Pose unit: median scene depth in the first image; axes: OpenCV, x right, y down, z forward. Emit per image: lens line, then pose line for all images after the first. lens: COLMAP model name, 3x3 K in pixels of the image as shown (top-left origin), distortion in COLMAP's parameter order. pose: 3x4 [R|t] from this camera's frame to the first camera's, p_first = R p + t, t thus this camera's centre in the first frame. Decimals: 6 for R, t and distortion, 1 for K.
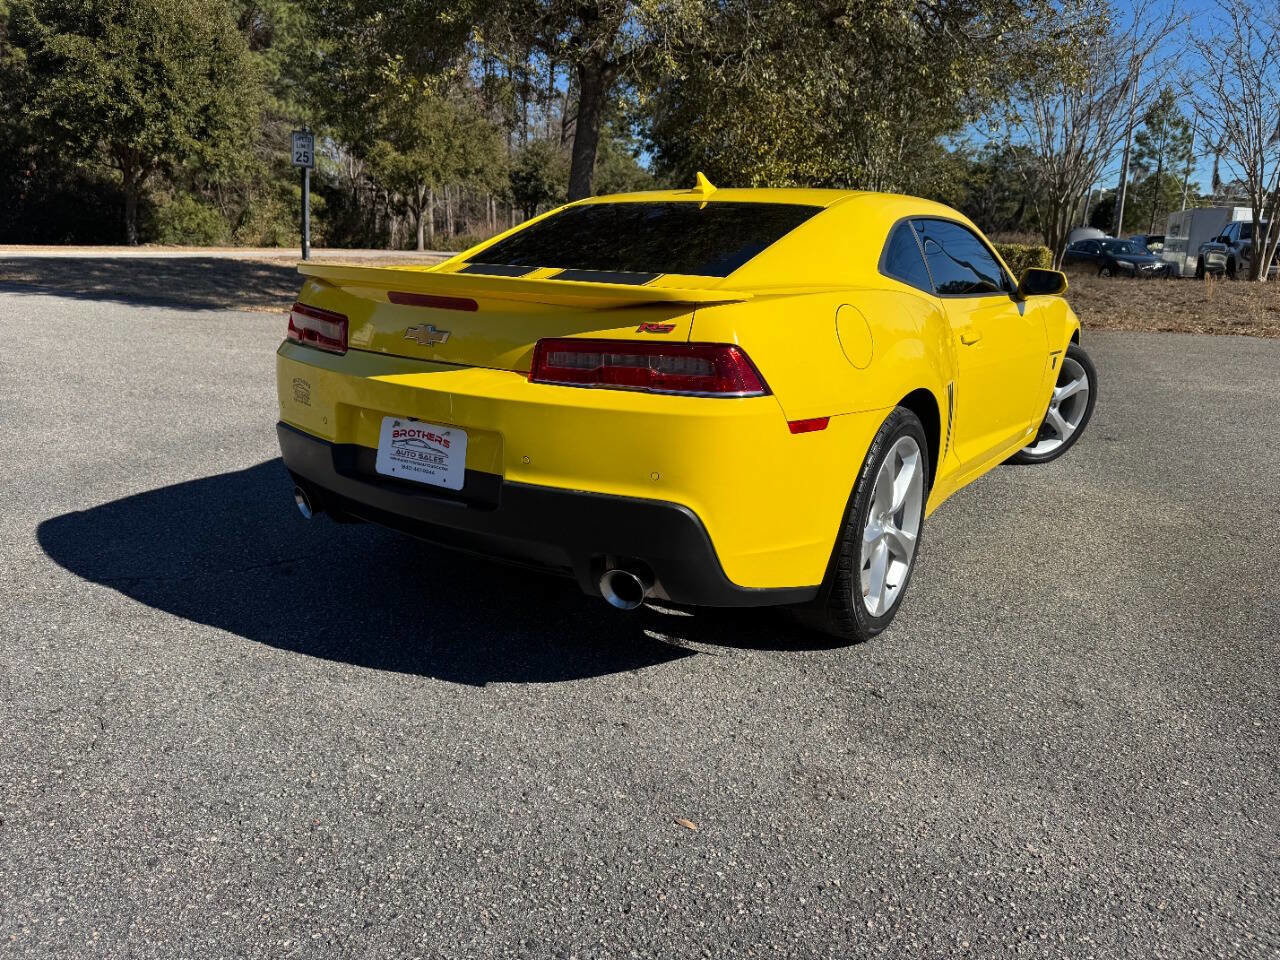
lens RADIAL K [[902.3, 0, 632.1], [0, 902.3, 474.9], [0, 0, 1]] dist [0.025021, -0.029398]
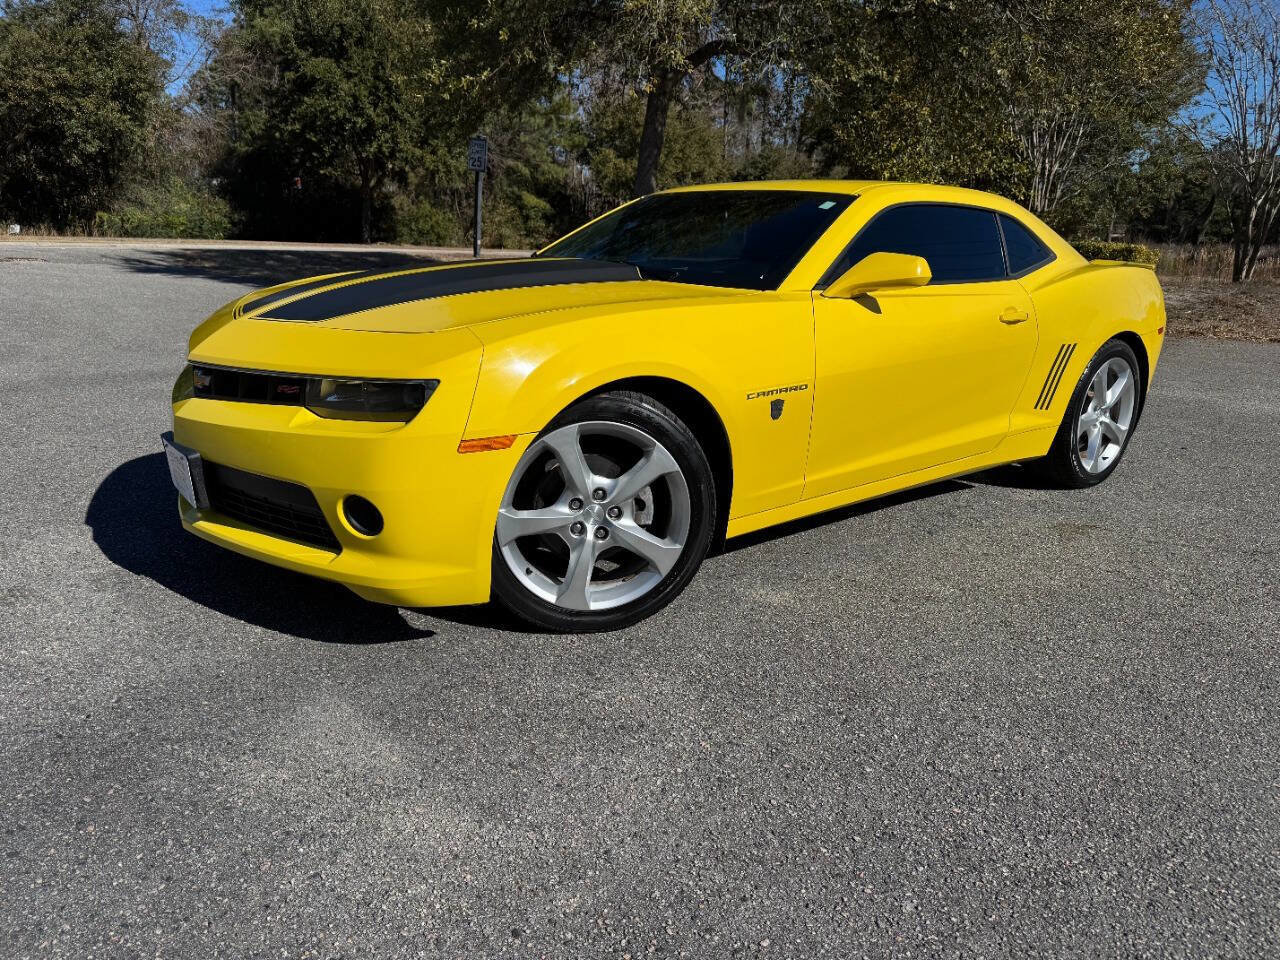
lens RADIAL K [[902.3, 0, 639.1], [0, 902.3, 485.8], [0, 0, 1]] dist [0.025021, -0.029398]
pose [[0.965230, 0.075428, -0.250282, 0.134242], [-0.074104, 0.997142, 0.014724, 0.008669], [0.250677, 0.004335, 0.968061, -0.006196]]
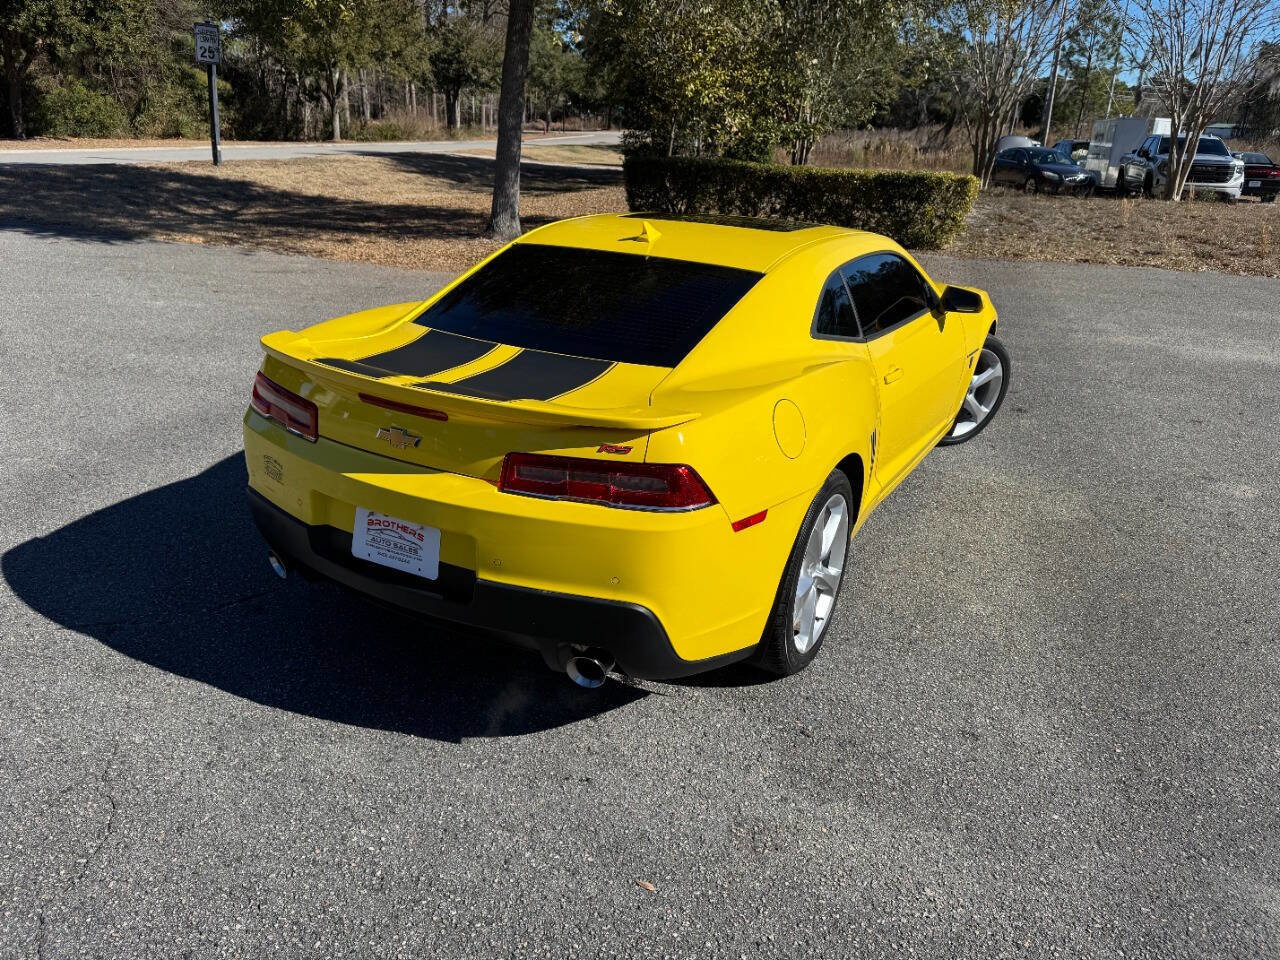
lens RADIAL K [[902.3, 0, 638.6], [0, 902.3, 474.0], [0, 0, 1]] dist [0.025021, -0.029398]
pose [[0.996716, -0.017328, 0.079105, -0.002992], [0.008135, 0.993323, 0.115082, -0.024694], [-0.080571, -0.114061, 0.990201, -0.009554]]
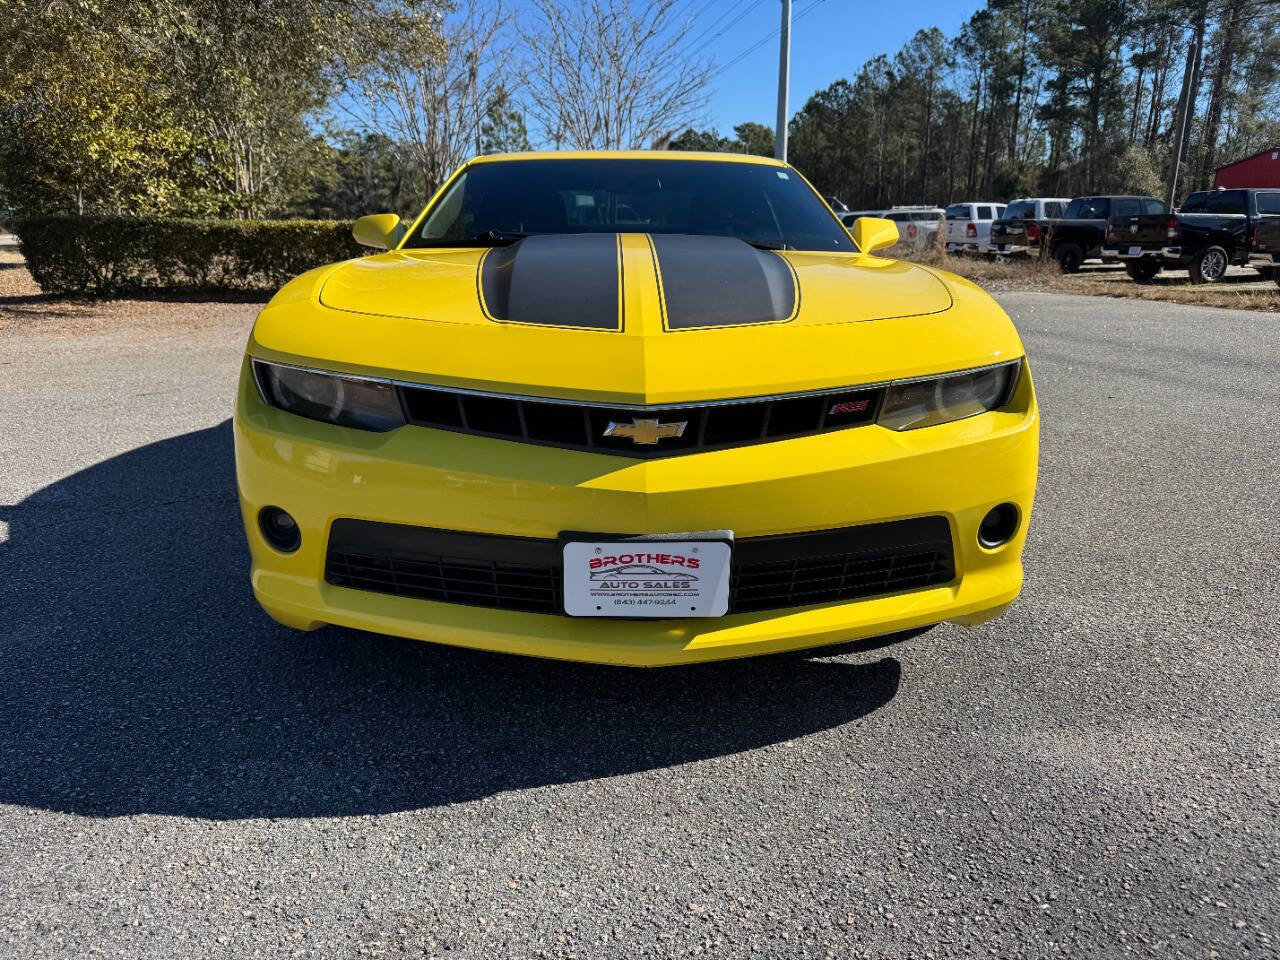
lens RADIAL K [[909.4, 0, 643.3], [0, 909.4, 474.8], [0, 0, 1]] dist [0.014703, -0.016959]
pose [[0.796809, -0.175376, 0.578220, 0.001770], [0.169109, 0.983436, 0.065241, -0.000768], [-0.580084, 0.045798, 0.813269, 0.032212]]
